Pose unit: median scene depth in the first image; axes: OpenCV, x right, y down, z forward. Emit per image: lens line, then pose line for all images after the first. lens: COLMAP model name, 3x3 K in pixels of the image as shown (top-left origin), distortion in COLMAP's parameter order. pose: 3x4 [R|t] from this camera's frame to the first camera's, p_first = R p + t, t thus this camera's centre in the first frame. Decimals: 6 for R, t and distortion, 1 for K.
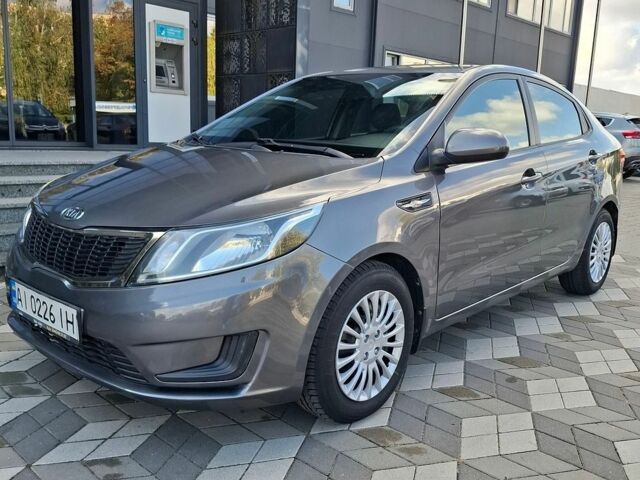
lens RADIAL K [[587.0, 0, 336.0], [0, 587.0, 247.9], [0, 0, 1]] dist [0.114440, -0.164753]
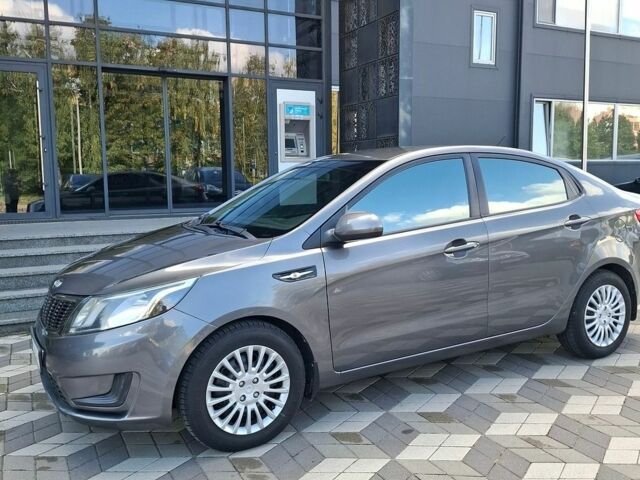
lens RADIAL K [[587.0, 0, 336.0], [0, 587.0, 247.9], [0, 0, 1]] dist [0.114440, -0.164753]
pose [[0.944860, -0.008507, -0.327363, 0.600733], [-0.016411, 0.997176, -0.073281, -0.042228], [0.327062, 0.074613, 0.942053, -0.133369]]
